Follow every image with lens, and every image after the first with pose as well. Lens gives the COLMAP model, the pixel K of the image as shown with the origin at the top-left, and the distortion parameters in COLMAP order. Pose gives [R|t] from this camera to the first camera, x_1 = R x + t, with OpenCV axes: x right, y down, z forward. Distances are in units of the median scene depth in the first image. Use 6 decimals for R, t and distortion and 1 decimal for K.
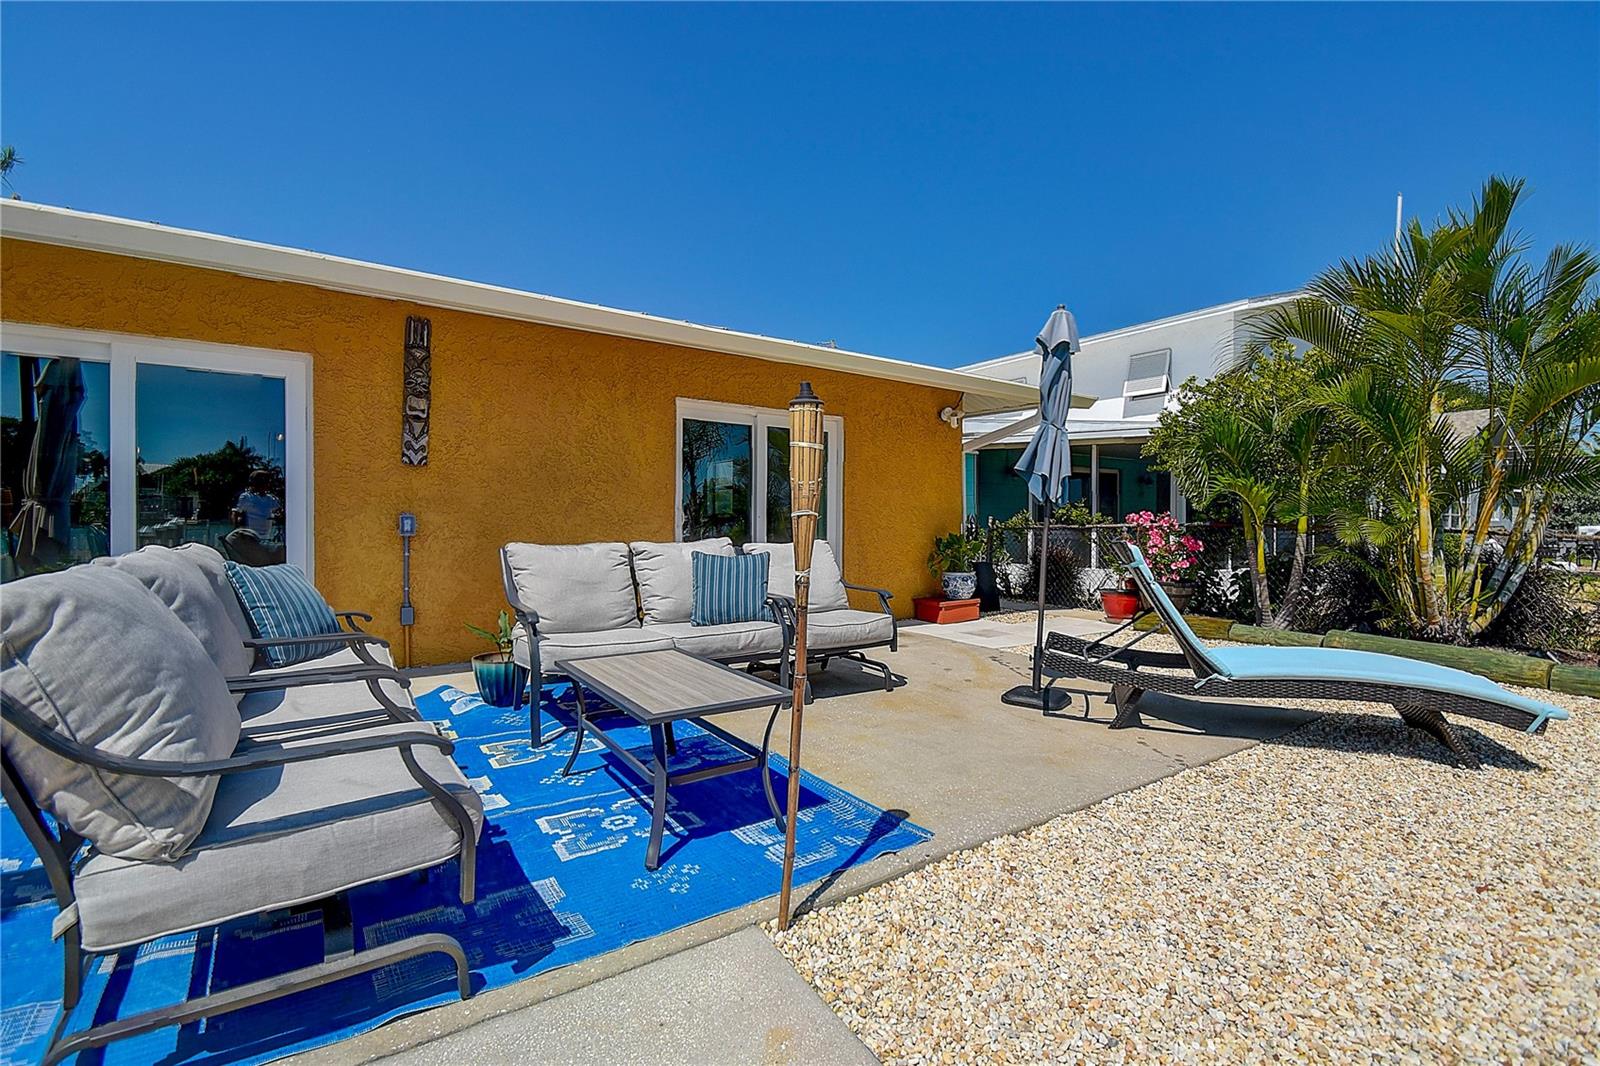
lens RADIAL K [[717.0, 0, 807.9], [0, 717.0, 532.9], [0, 0, 1]] dist [0.011207, -0.011796]
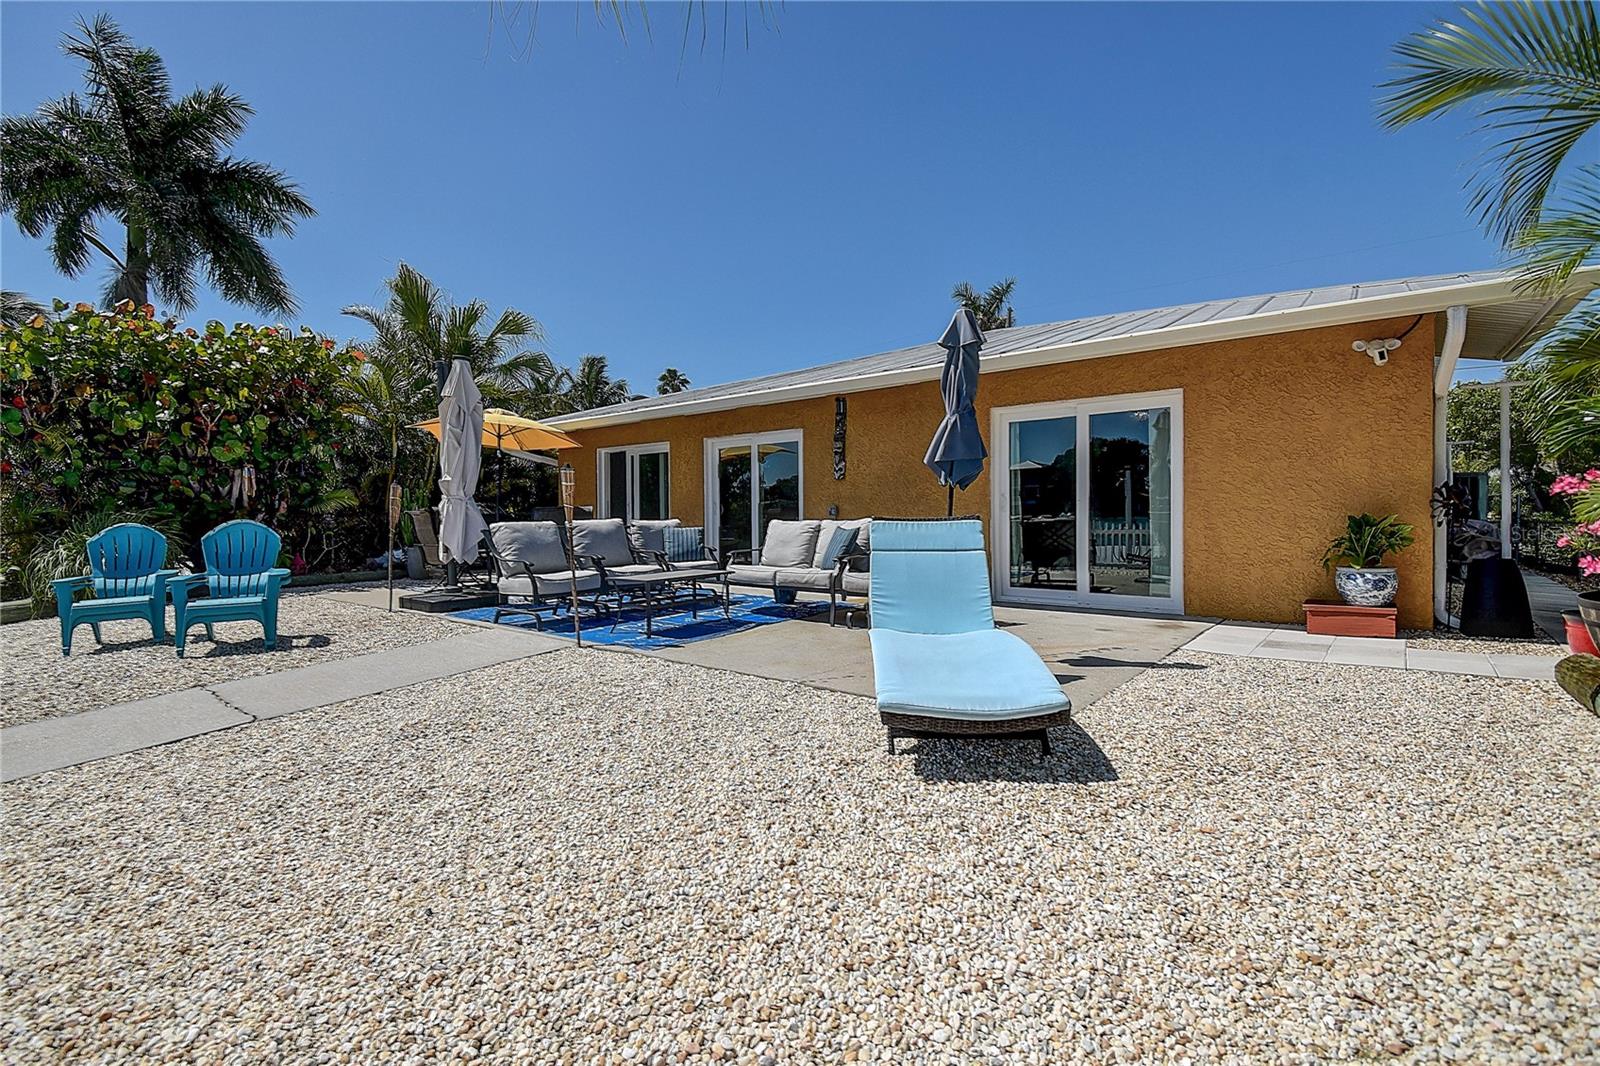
lens RADIAL K [[717.0, 0, 806.1], [0, 717.0, 525.7], [0, 0, 1]] dist [0.011207, -0.011796]
pose [[0.288771, -0.002638, -0.957395, 1.281587], [-0.008284, 0.999952, -0.005254, 0.036065], [0.957362, 0.009448, 0.288735, 0.451786]]
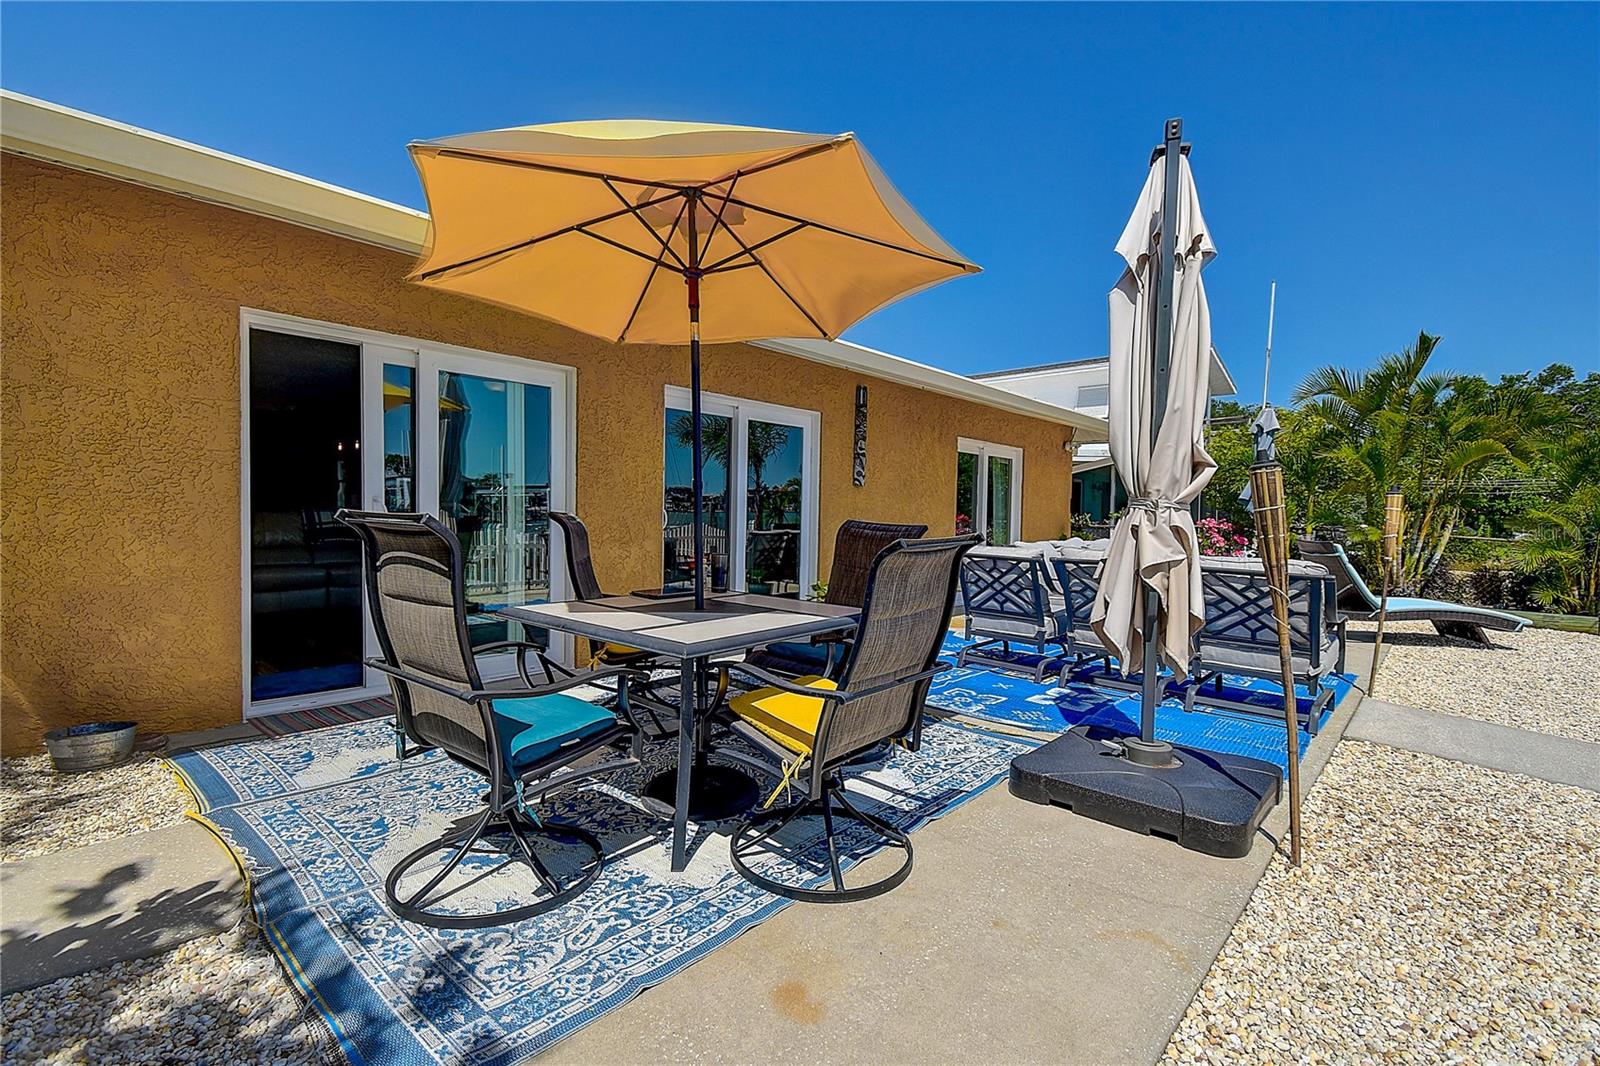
lens RADIAL K [[717.0, 0, 798.2], [0, 717.0, 532.3], [0, 0, 1]] dist [0.011207, -0.011796]
pose [[0.975046, 0.017233, 0.221331, -1.097688], [-0.024155, 0.999299, 0.028608, -0.045989], [-0.220683, -0.033240, 0.974779, -0.436086]]
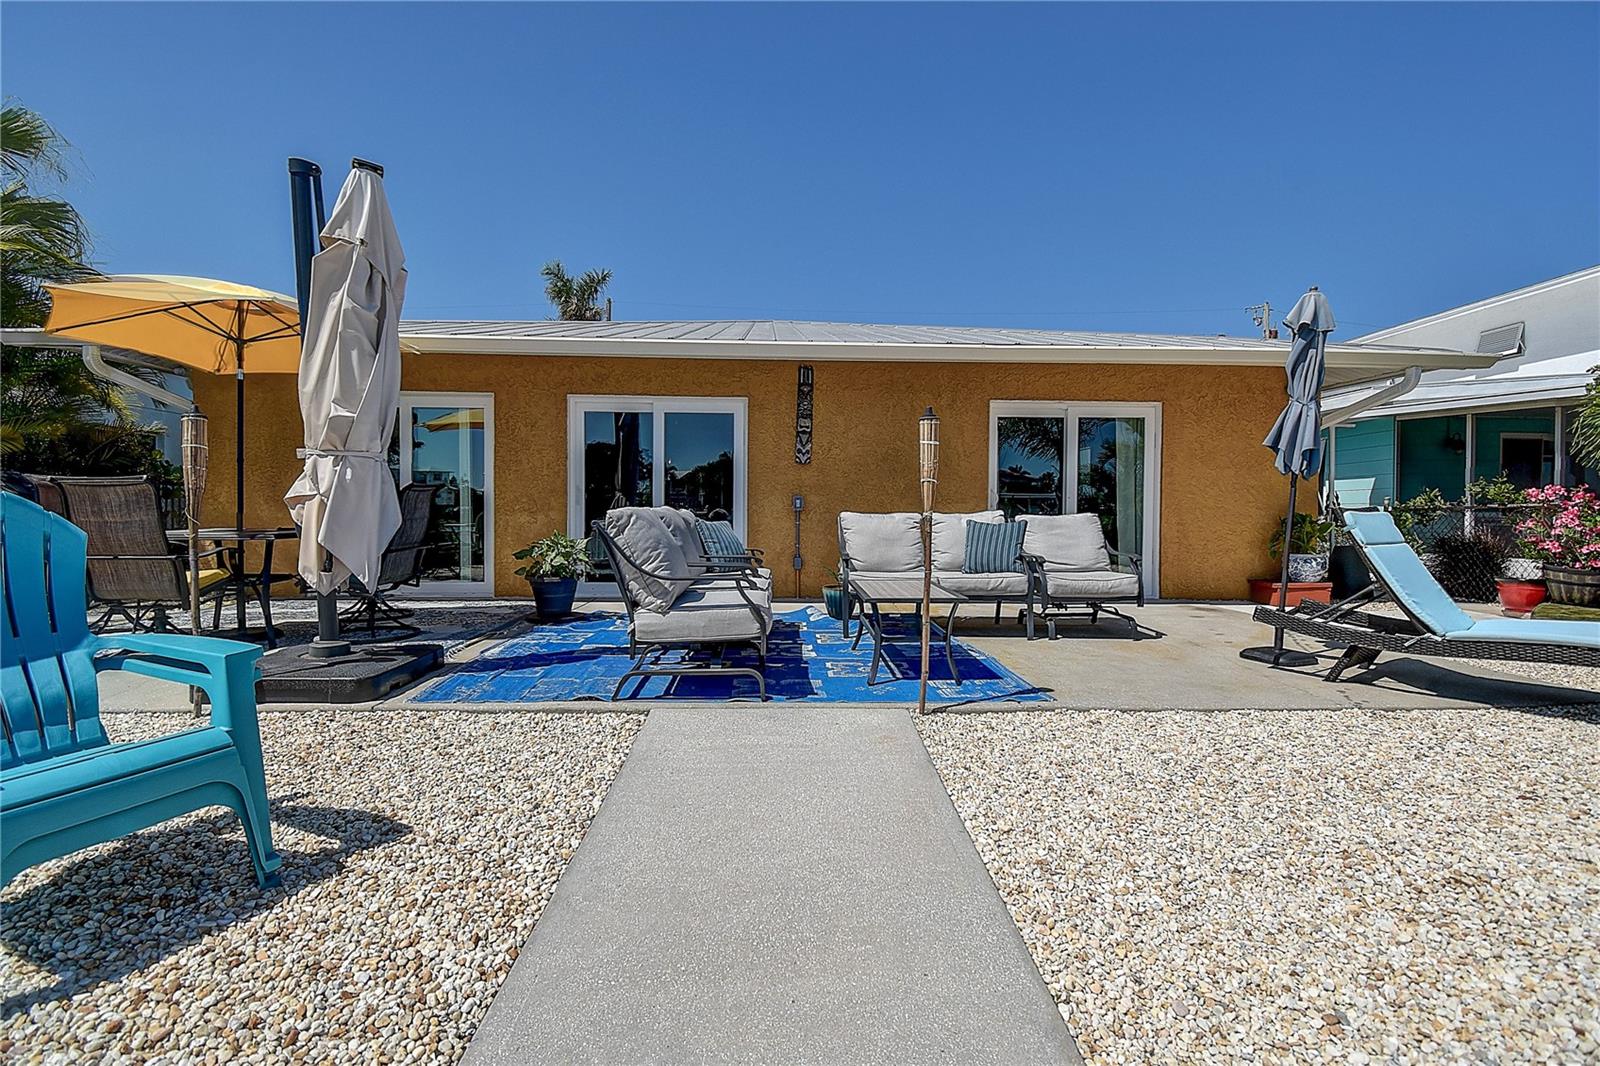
lens RADIAL K [[717.0, 0, 801.6], [0, 717.0, 532.1], [0, 0, 1]] dist [0.011207, -0.011796]
pose [[0.838867, 0.011377, -0.544218, 0.295772], [-0.007446, 0.999928, 0.009426, 0.037487], [0.544286, -0.003855, 0.838891, -0.283606]]
